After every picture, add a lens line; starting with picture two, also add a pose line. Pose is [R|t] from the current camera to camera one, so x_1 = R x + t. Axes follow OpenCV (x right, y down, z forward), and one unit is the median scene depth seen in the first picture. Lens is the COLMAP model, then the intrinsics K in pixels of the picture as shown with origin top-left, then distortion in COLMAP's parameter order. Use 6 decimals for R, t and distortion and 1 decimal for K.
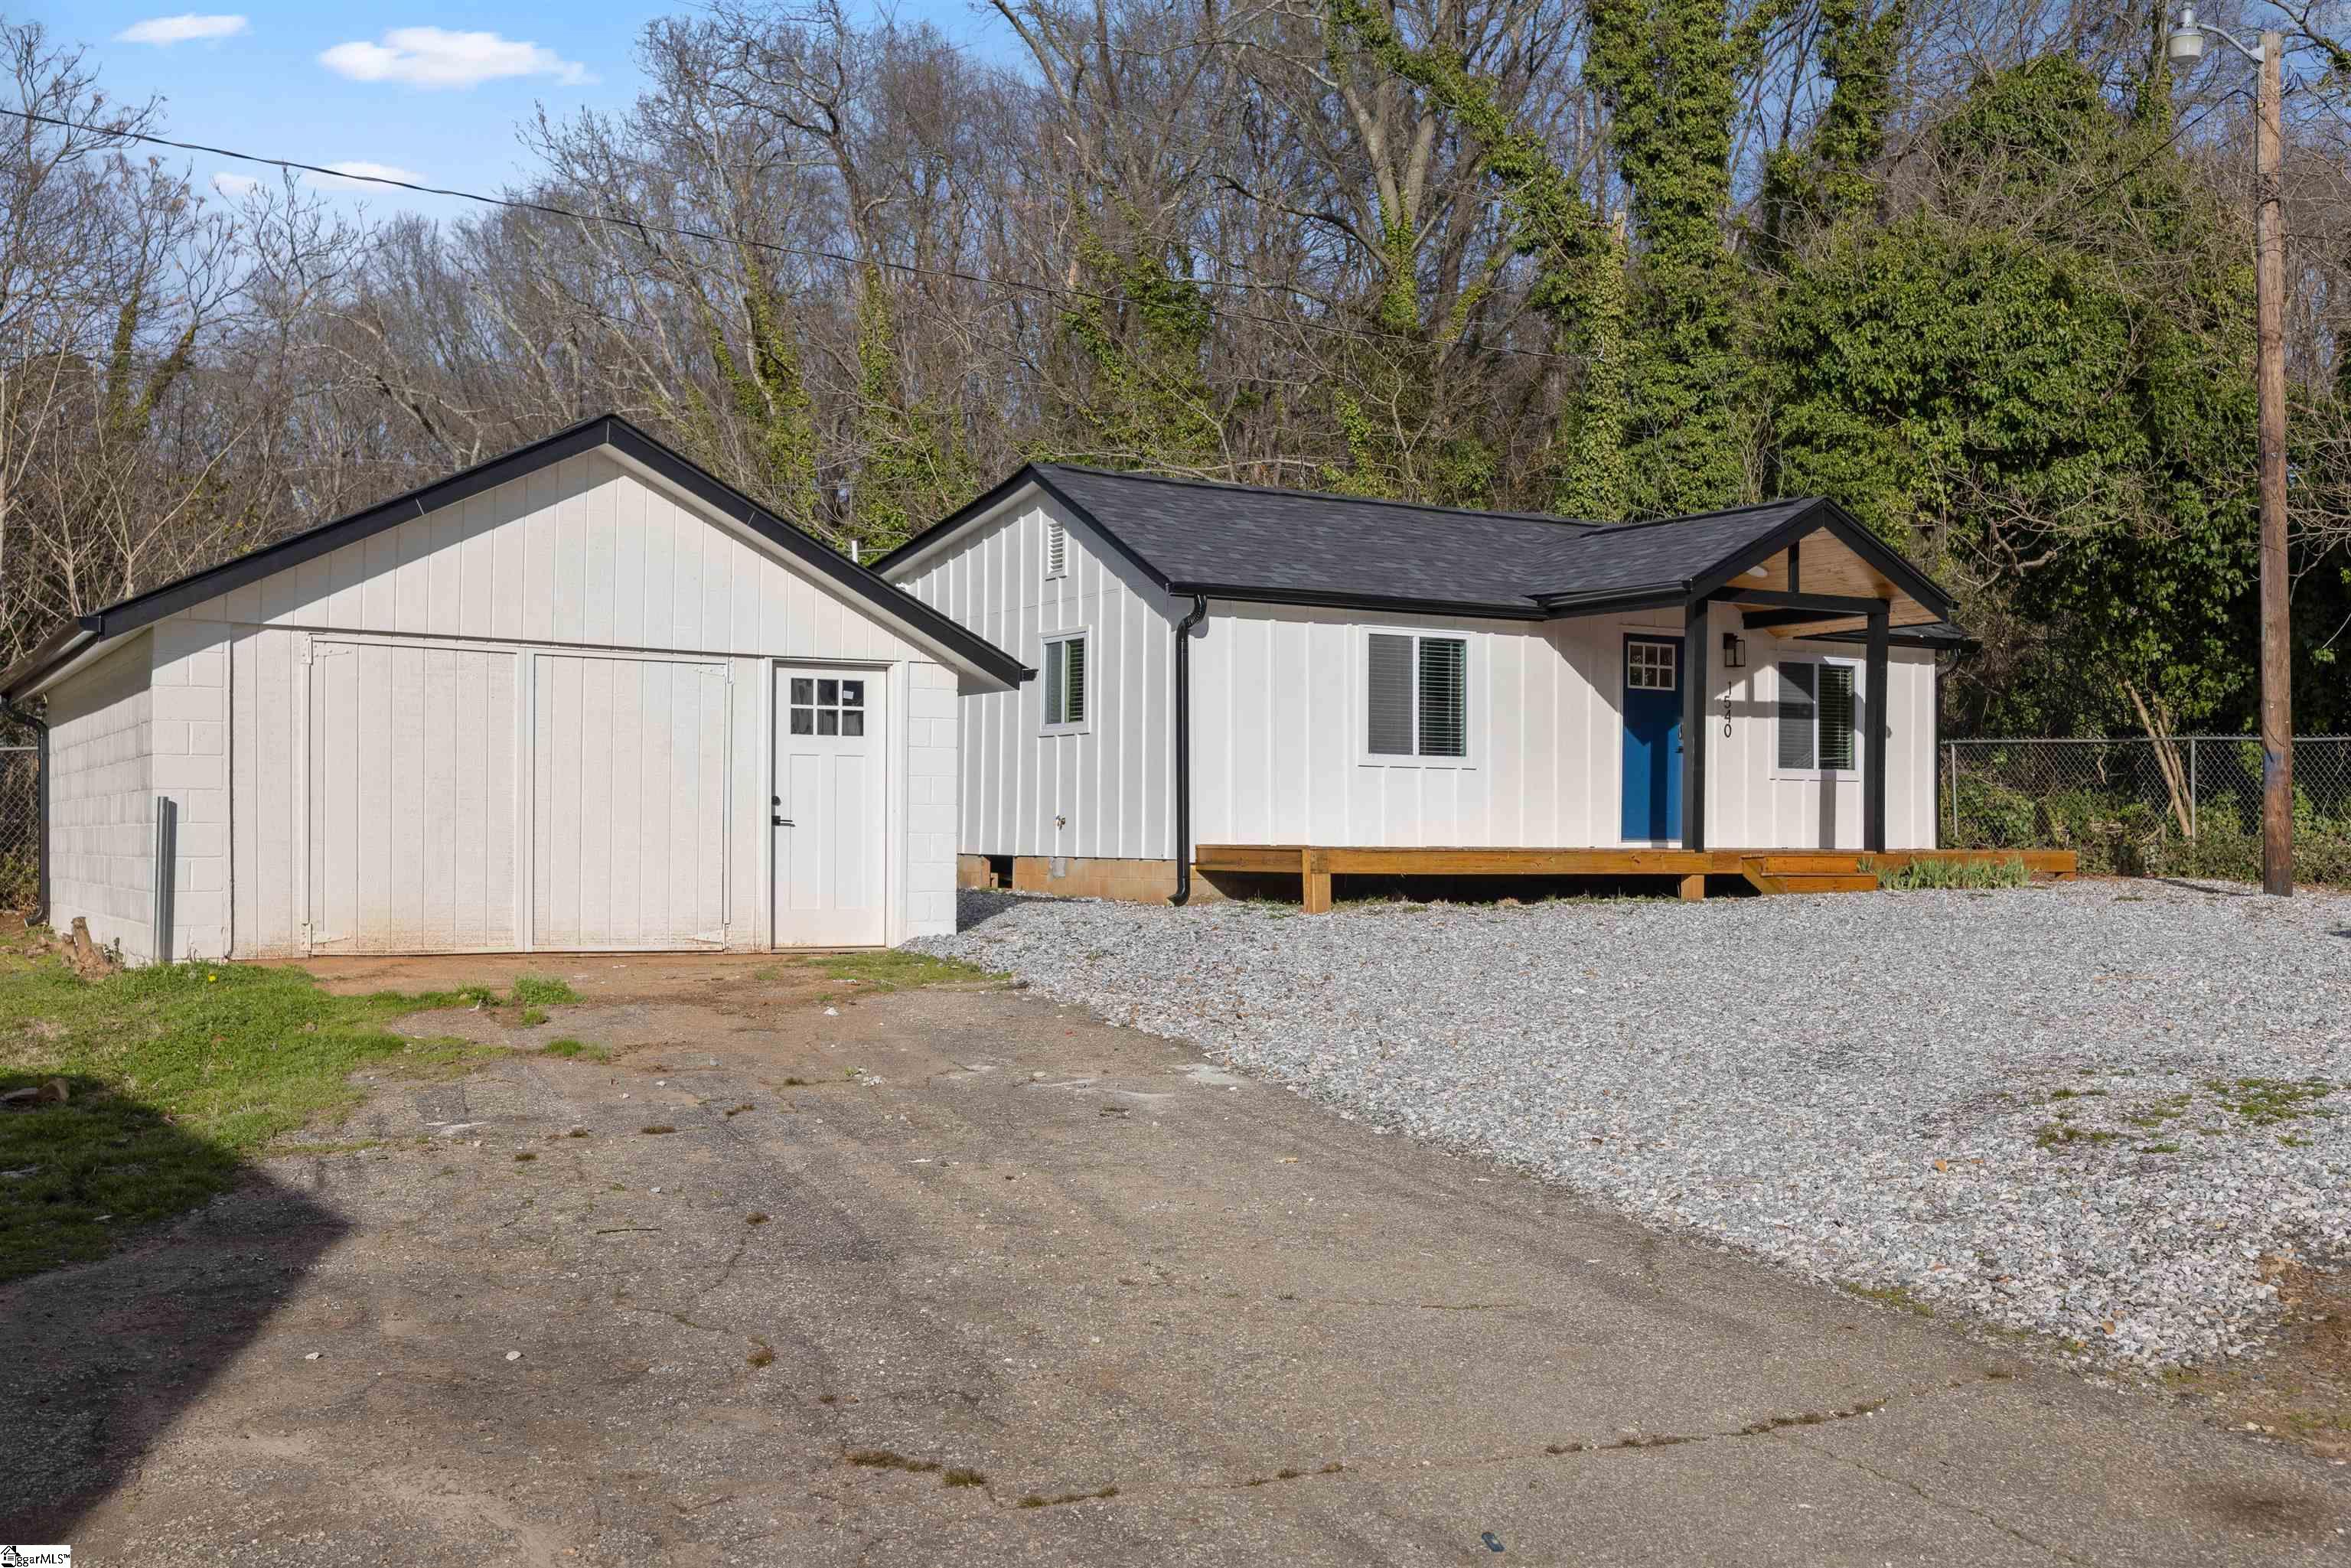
lens RADIAL K [[2311.5, 0, 1174.4], [0, 2311.5, 868.2], [0, 0, 1]] dist [0.005138, 0.004026]
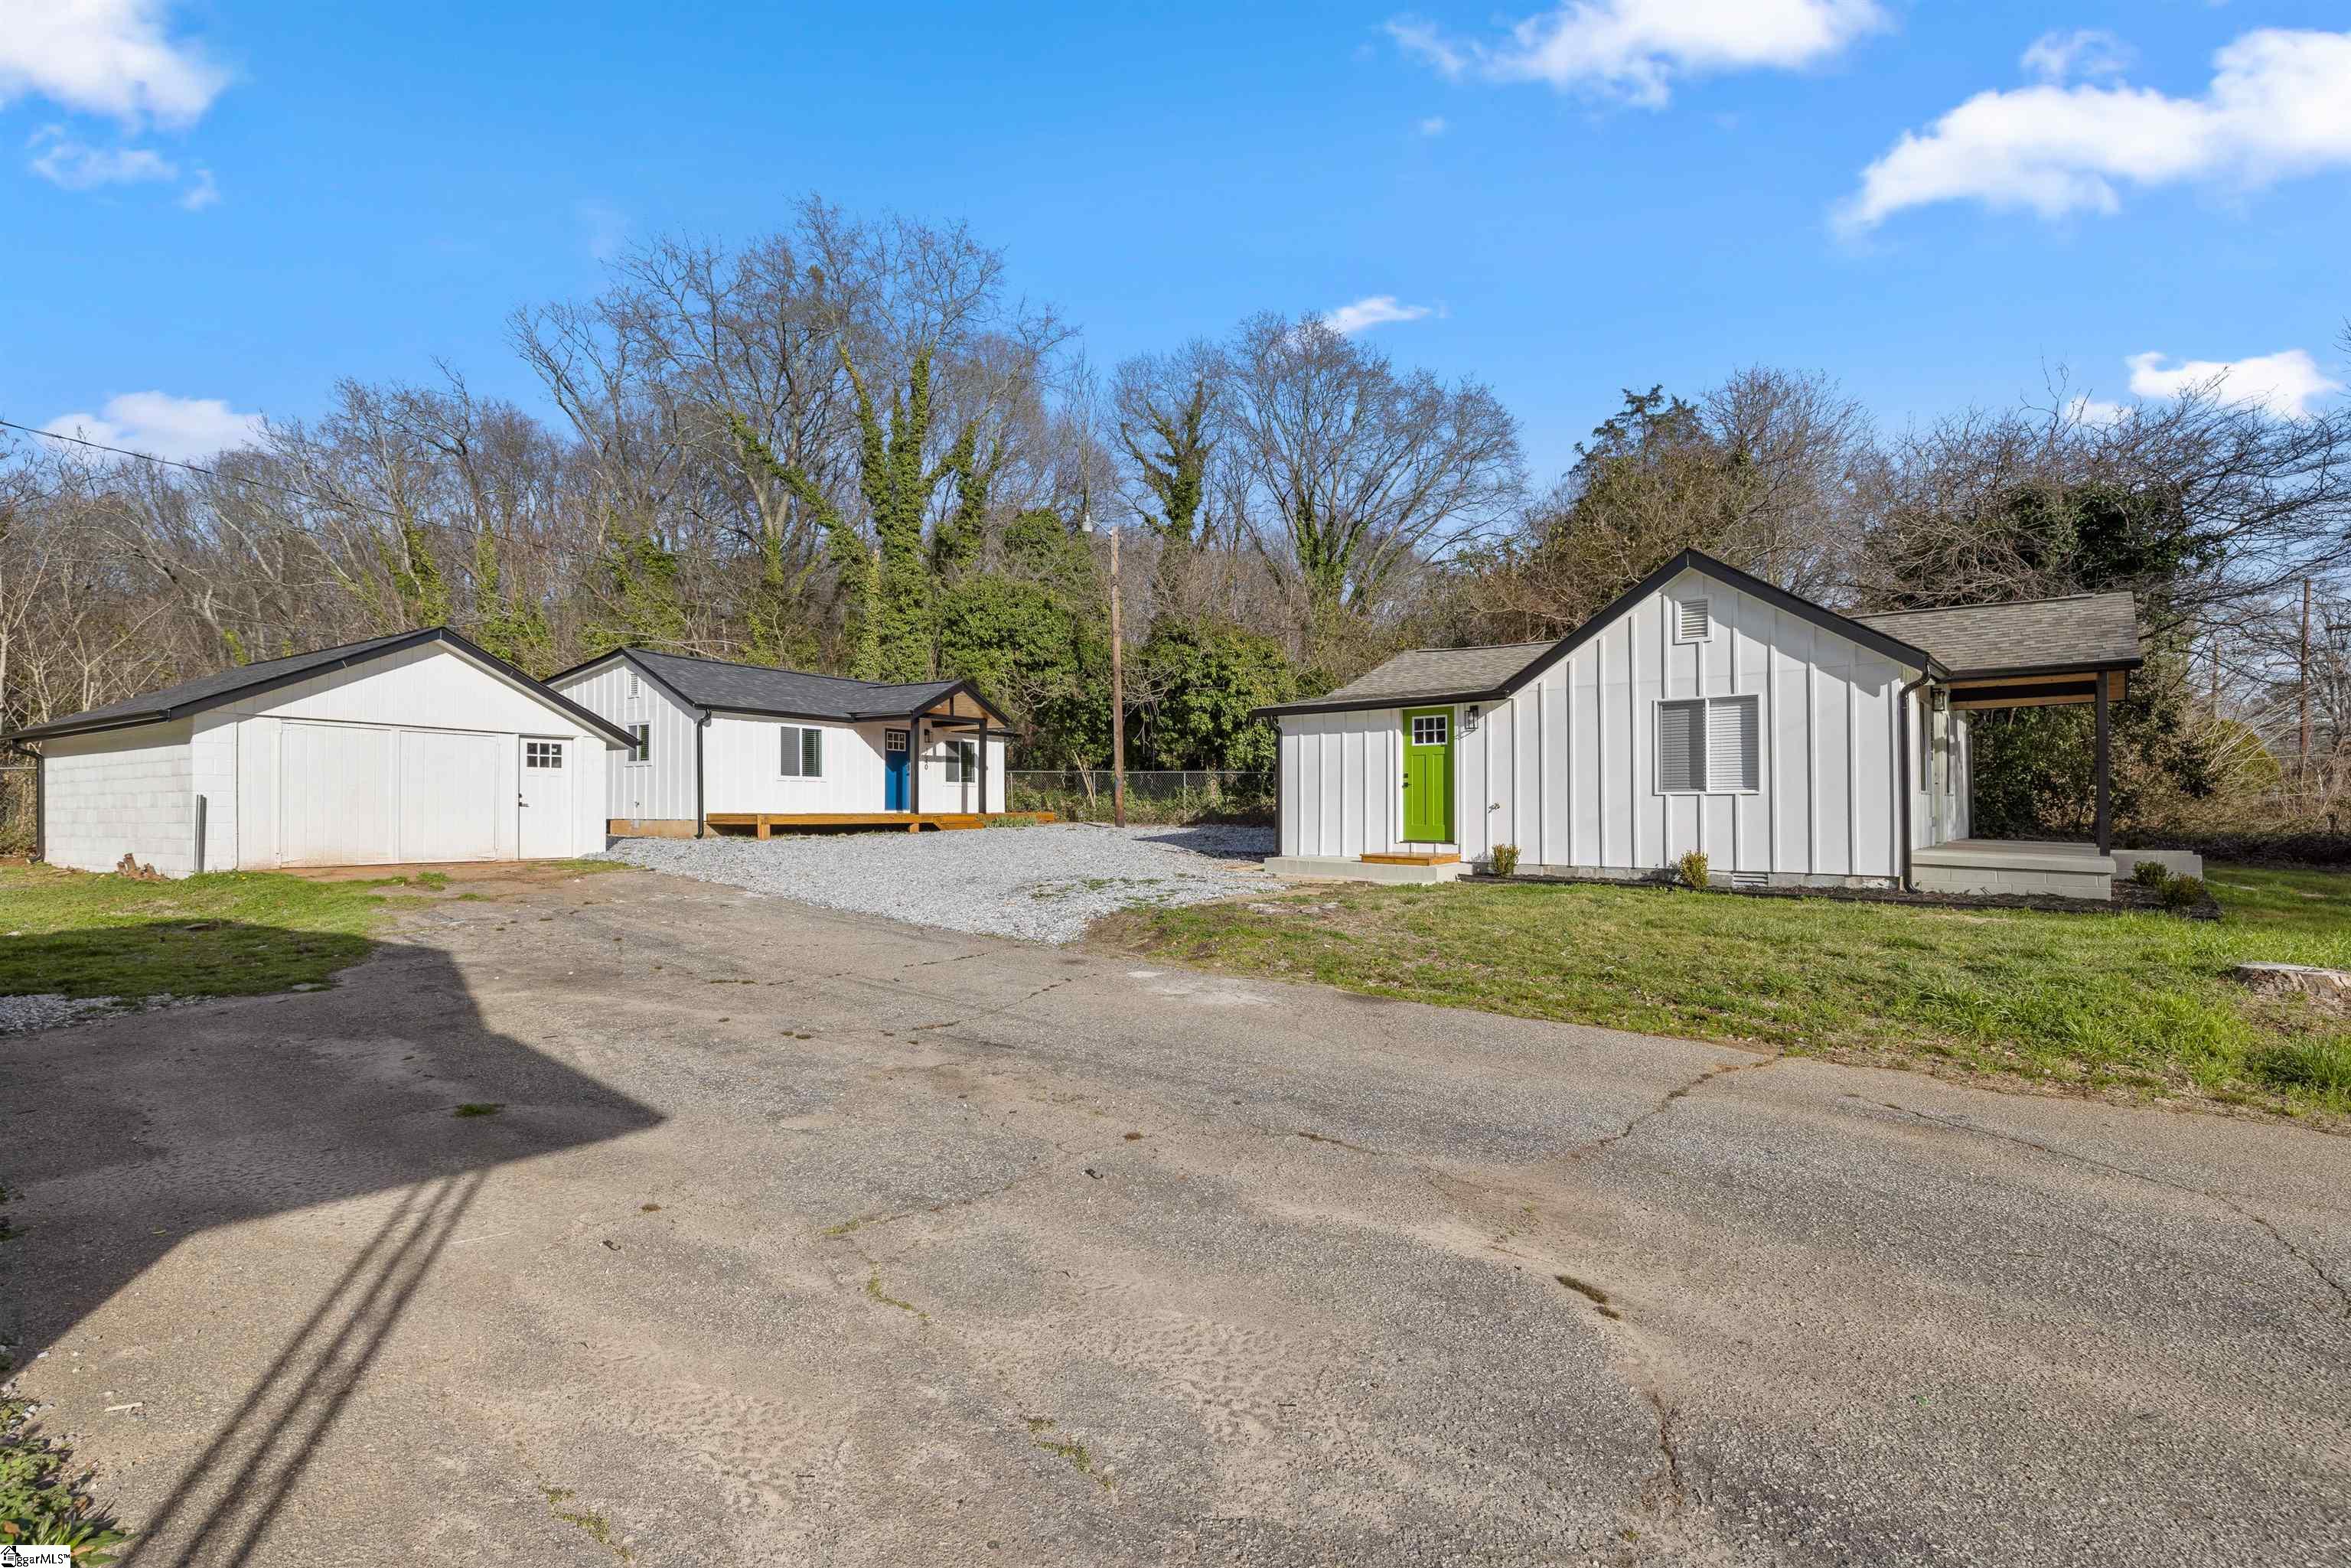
lens RADIAL K [[1005.8, 0, 1175.5], [0, 1005.8, 784.0], [0, 0, 1]] dist [-0.000699, -0.000115]
pose [[0.884820, 0.003682, 0.465918, -0.037250], [0.014110, 0.999298, -0.034694, 0.001960], [-0.465719, 0.037272, 0.884147, -0.118757]]
